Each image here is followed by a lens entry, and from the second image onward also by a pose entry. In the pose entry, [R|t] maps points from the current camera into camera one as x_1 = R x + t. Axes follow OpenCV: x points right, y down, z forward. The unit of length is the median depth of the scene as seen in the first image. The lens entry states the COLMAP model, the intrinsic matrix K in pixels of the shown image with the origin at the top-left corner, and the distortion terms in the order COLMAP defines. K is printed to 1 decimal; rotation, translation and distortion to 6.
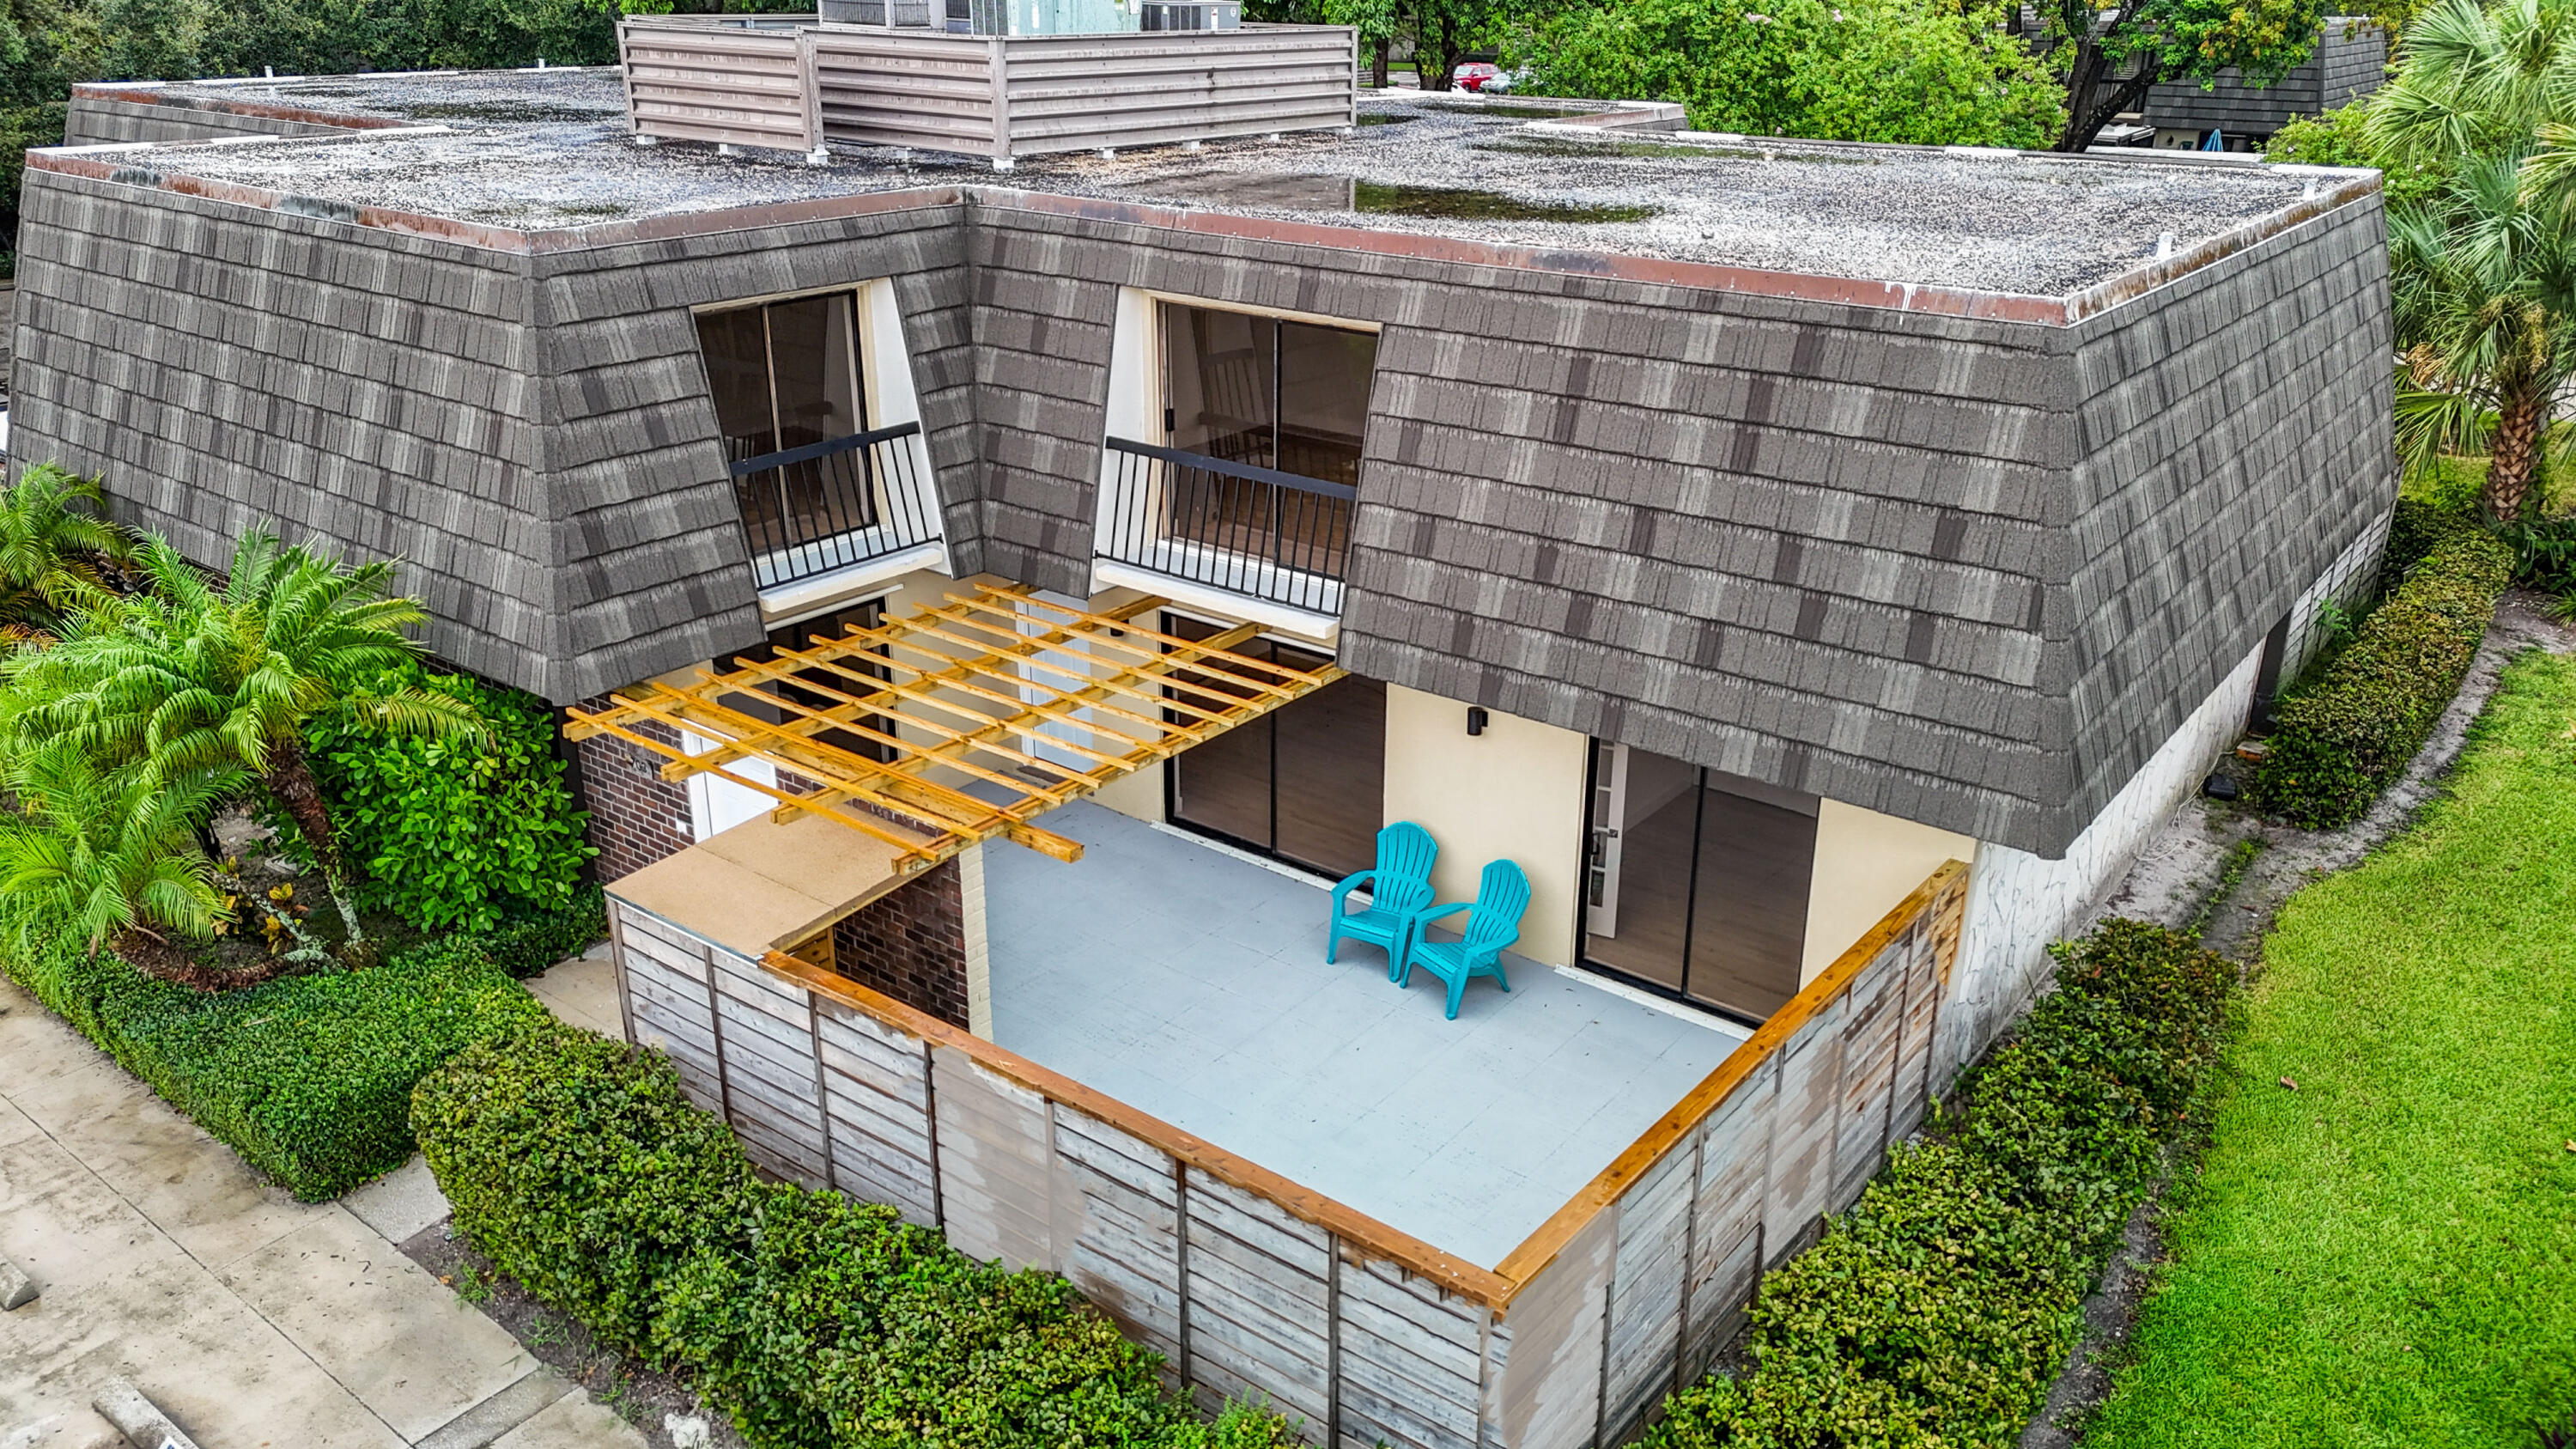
lens RADIAL K [[1893.5, 0, 1296.1], [0, 1893.5, 731.7], [0, 0, 1]] dist [0.048572, -0.027522]
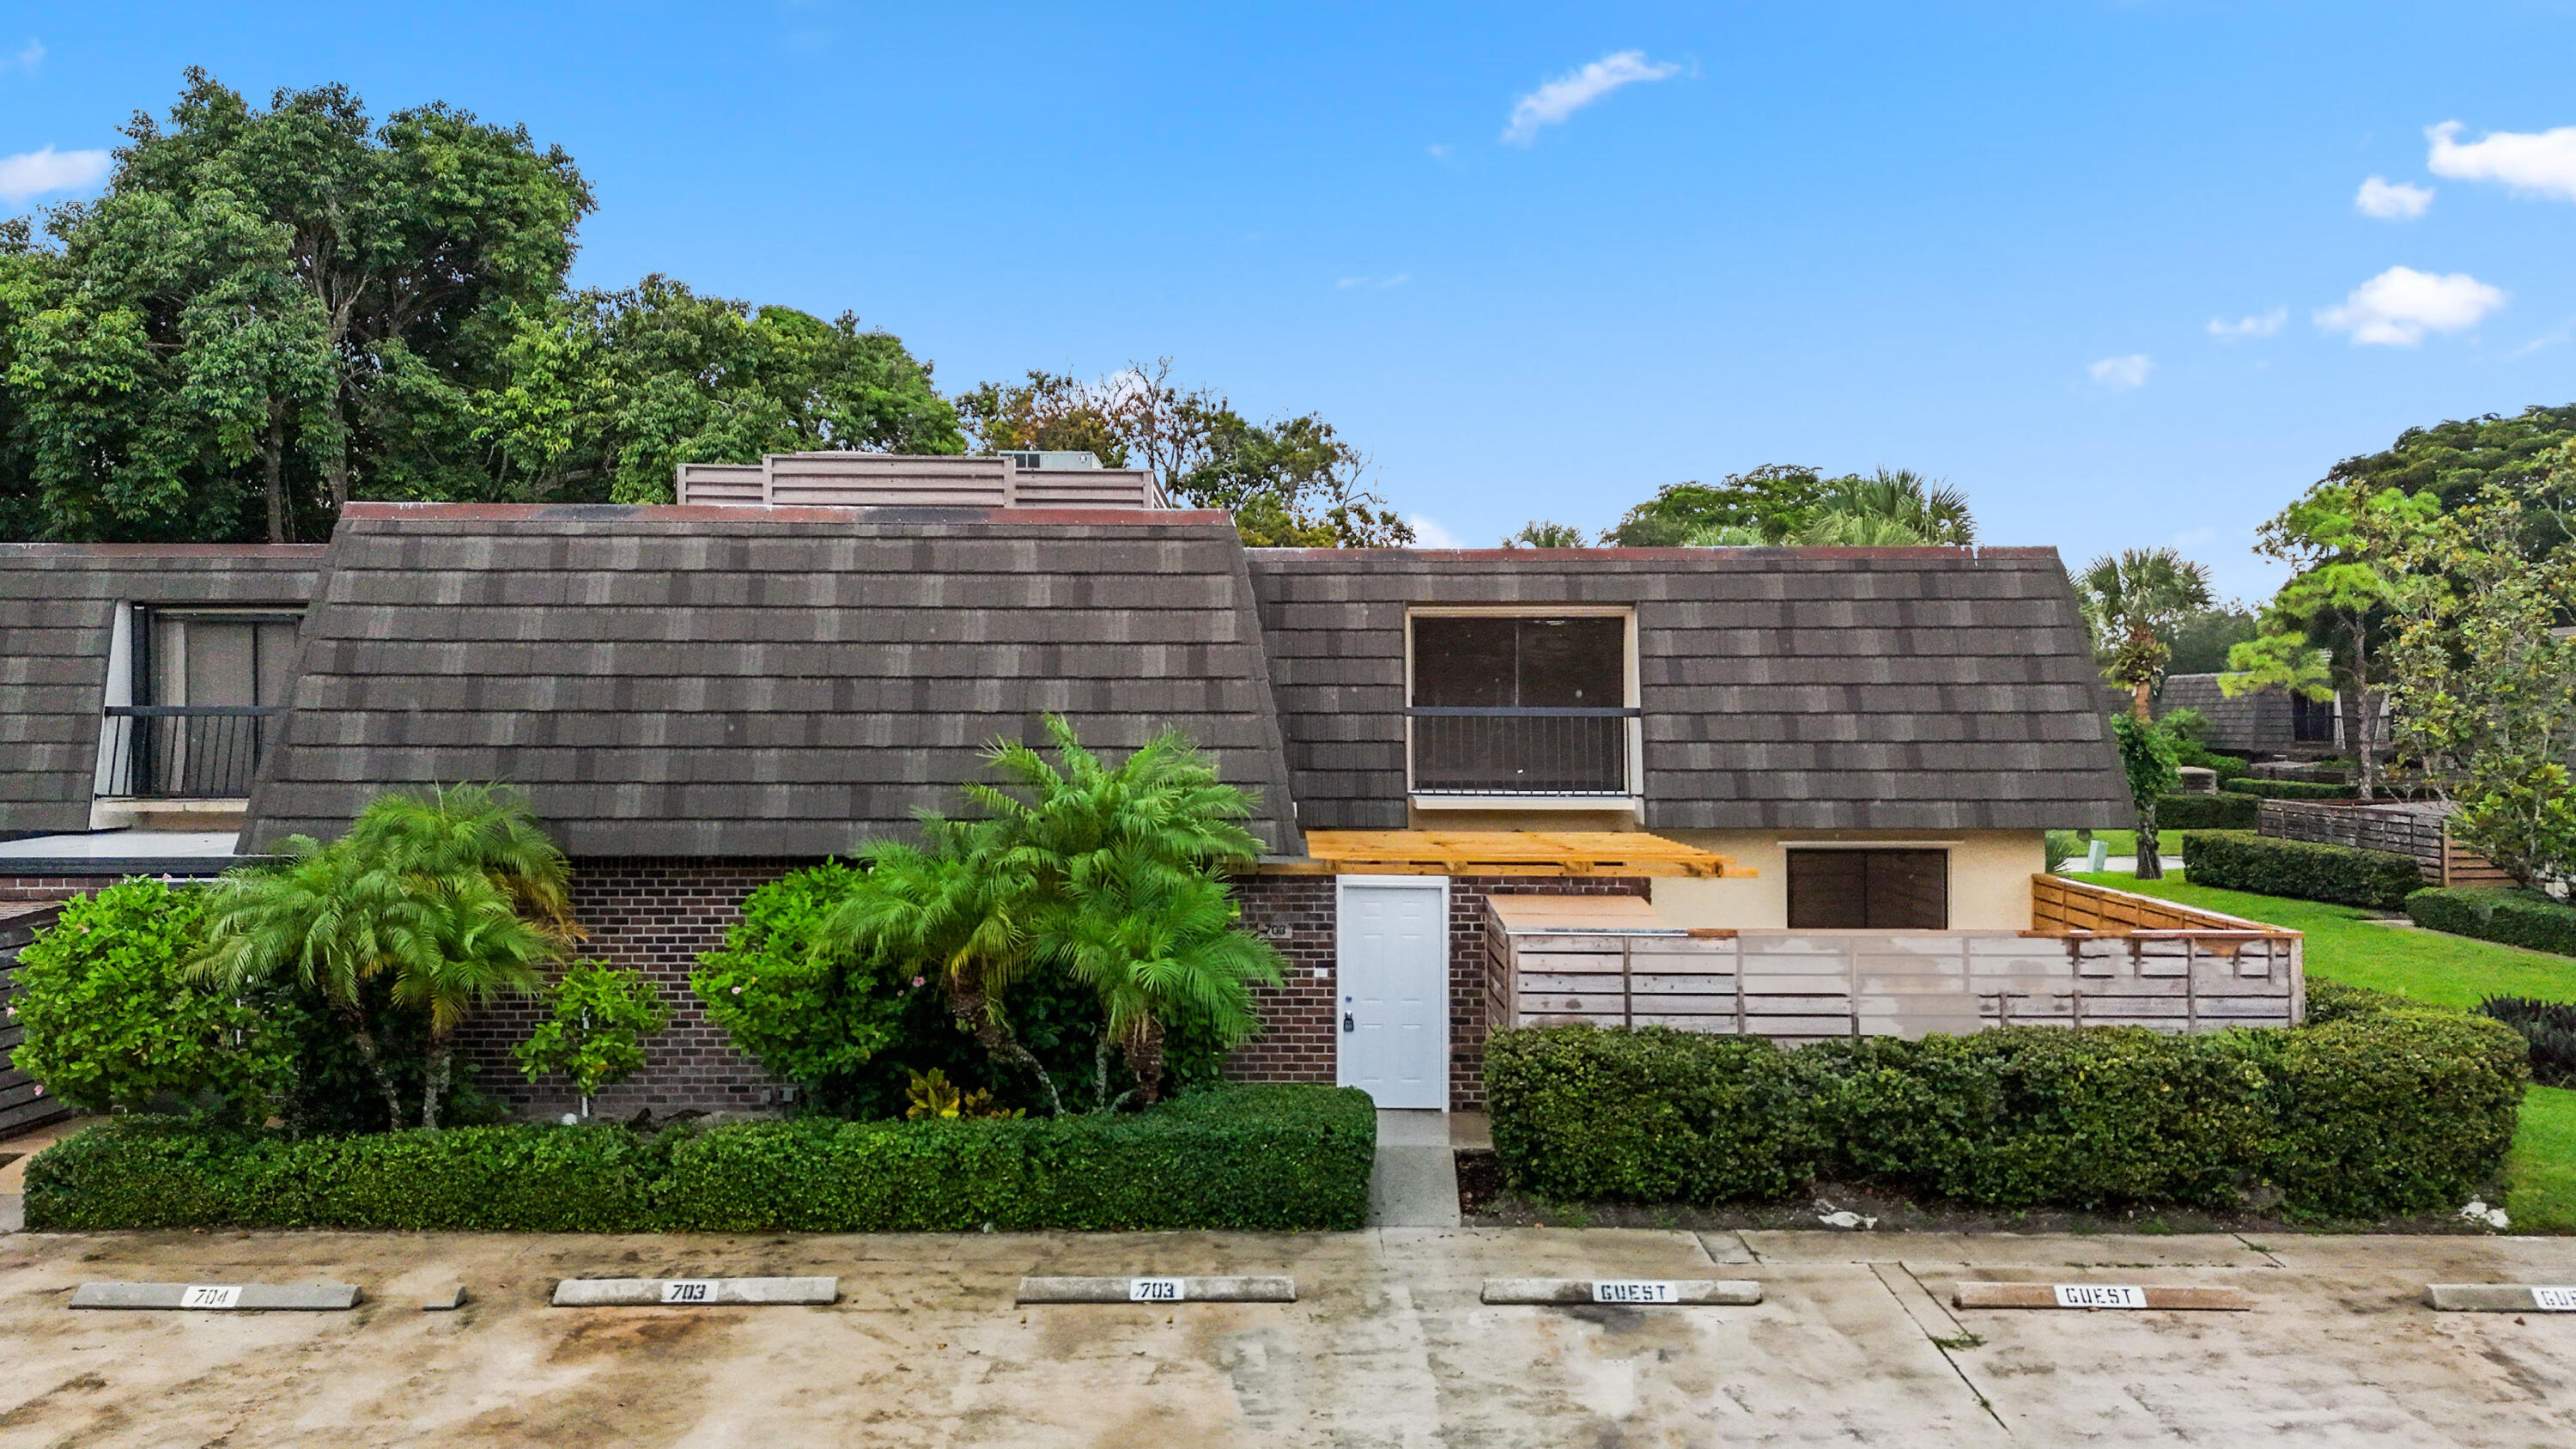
lens RADIAL K [[1893.5, 0, 1295.0], [0, 1893.5, 712.4], [0, 0, 1]] dist [0.048572, -0.027522]
pose [[0.797147, -0.008266, 0.603728, -1.002206], [0.232512, 0.926995, -0.294311, 0.232894], [-0.557220, 0.374983, 0.740874, 0.040255]]
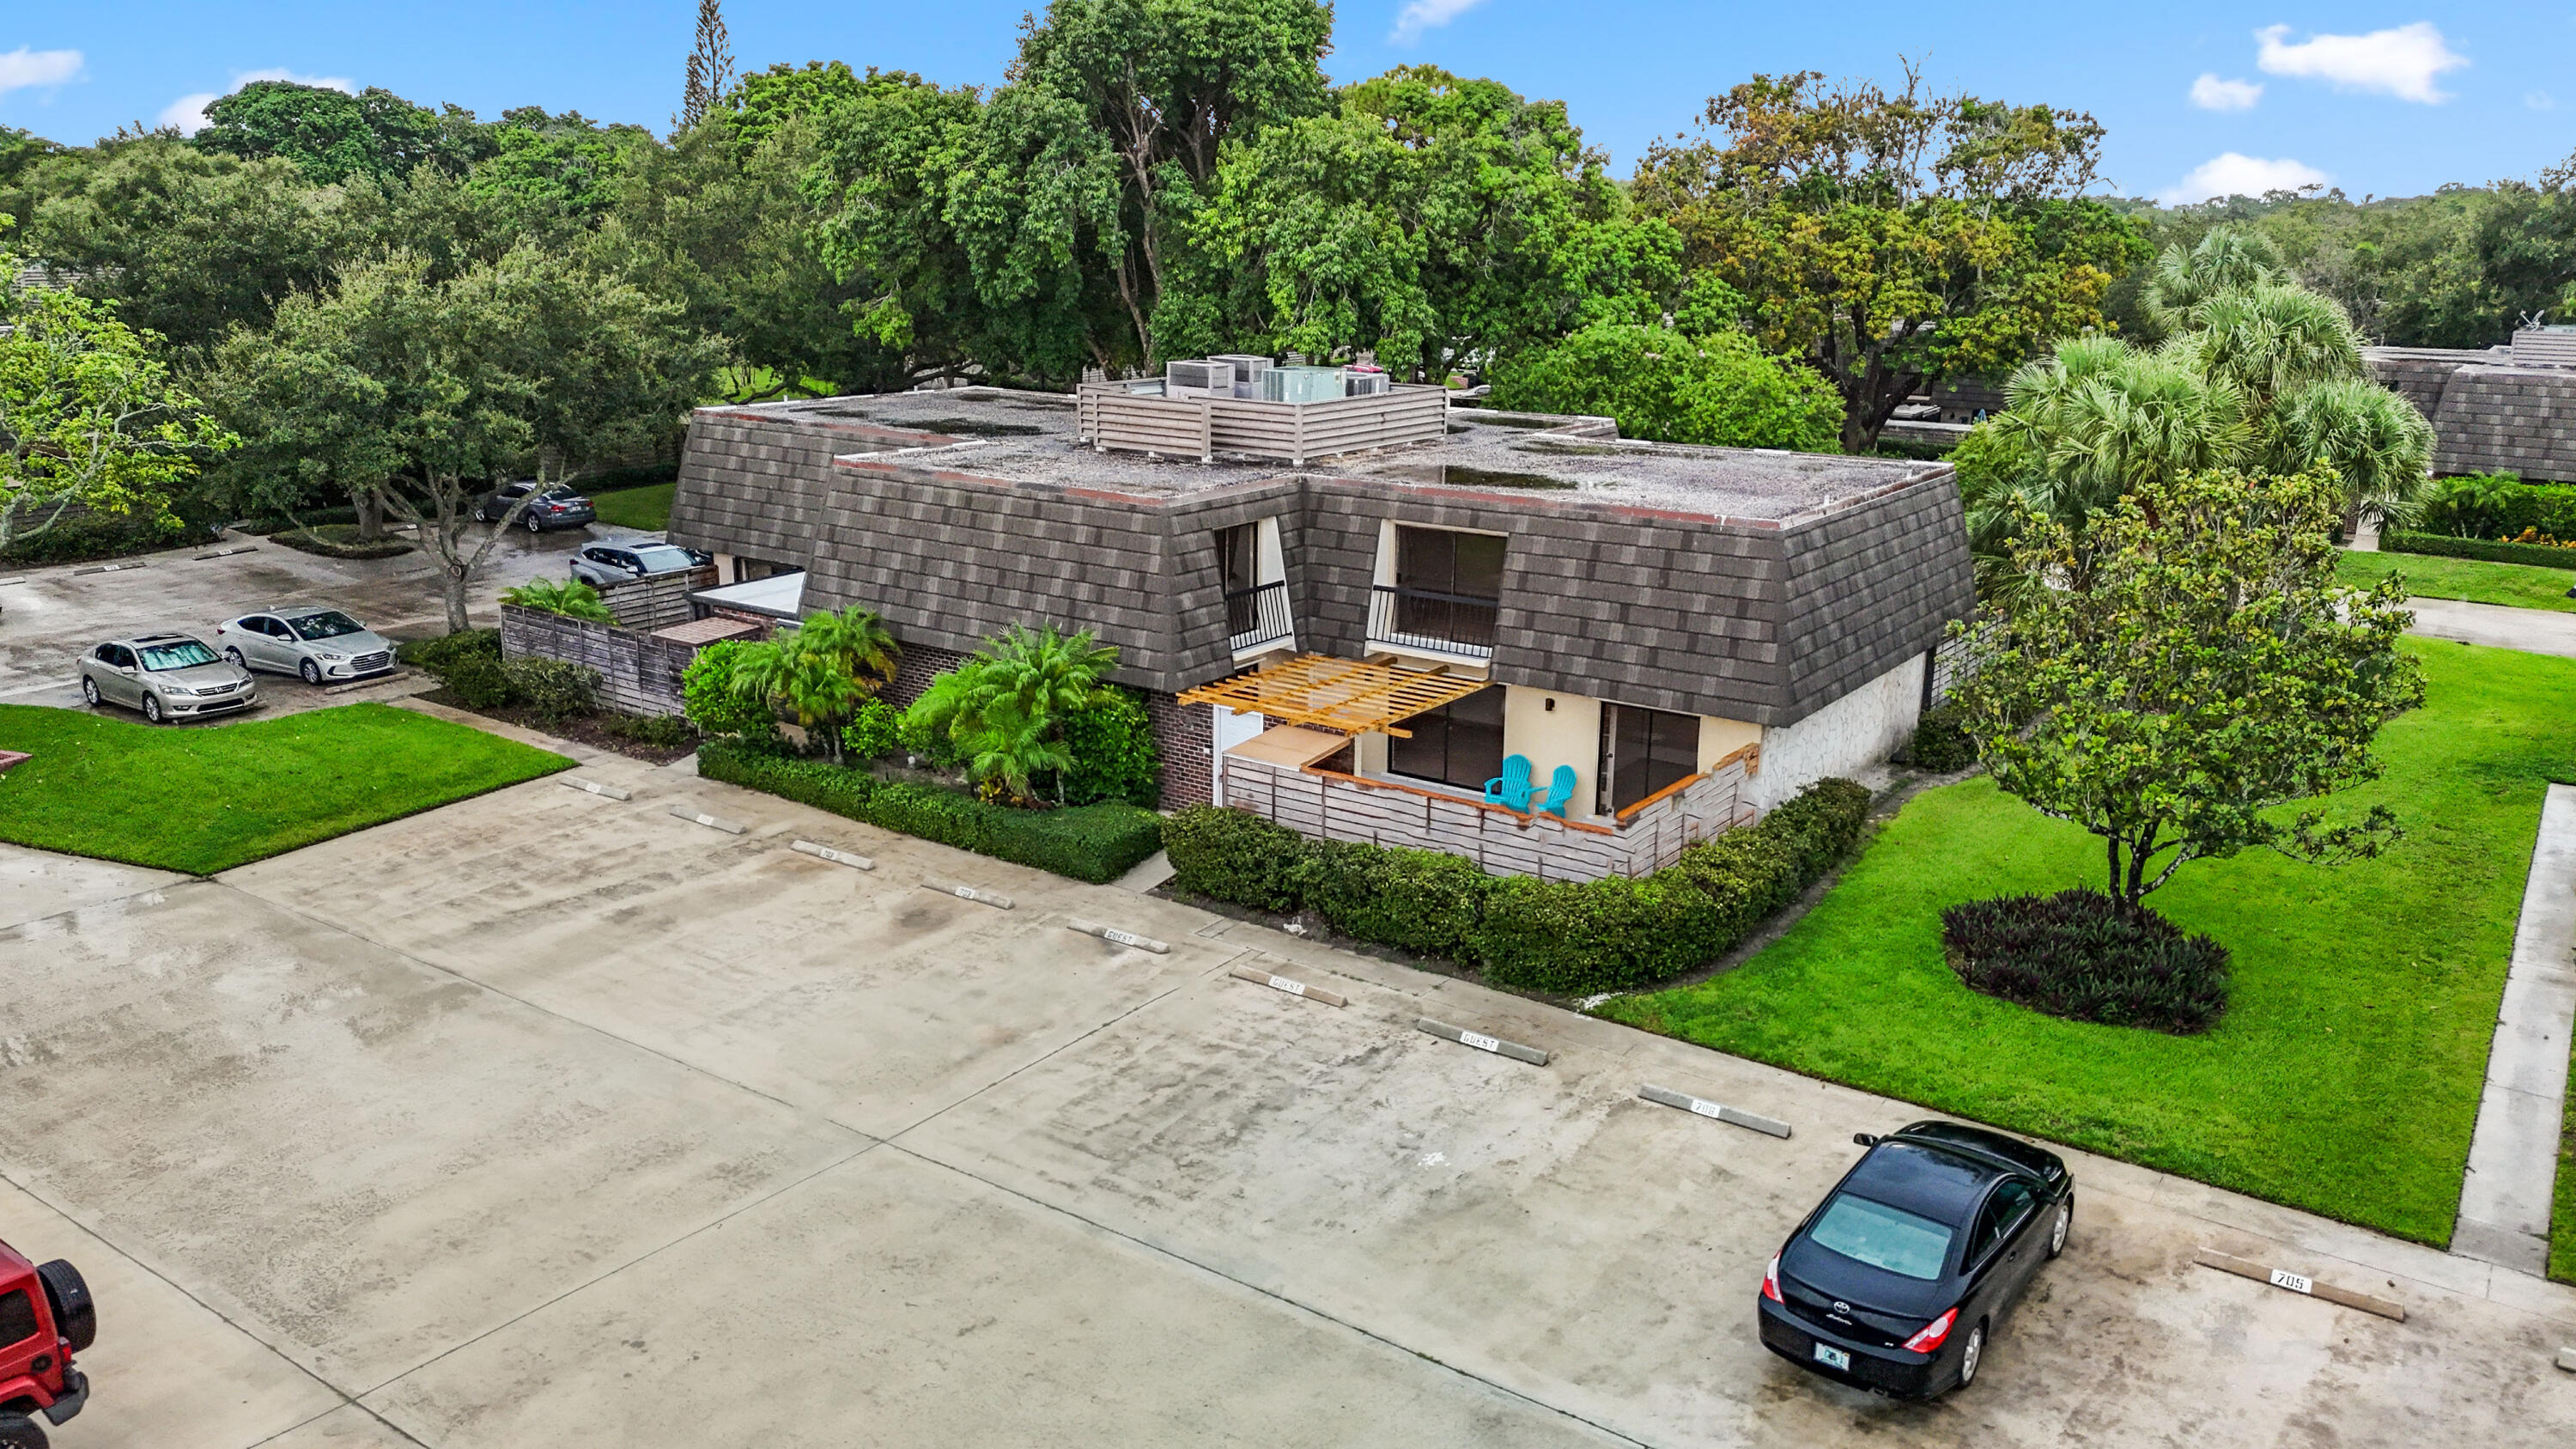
lens RADIAL K [[1893.5, 0, 1272.0], [0, 1893.5, 717.1], [0, 0, 1]] dist [0.048572, -0.027522]
pose [[0.999311, -0.007403, 0.036371, -0.305562], [0.012012, 0.991676, -0.128196, 0.283031], [-0.035119, 0.128544, 0.991082, -1.180790]]
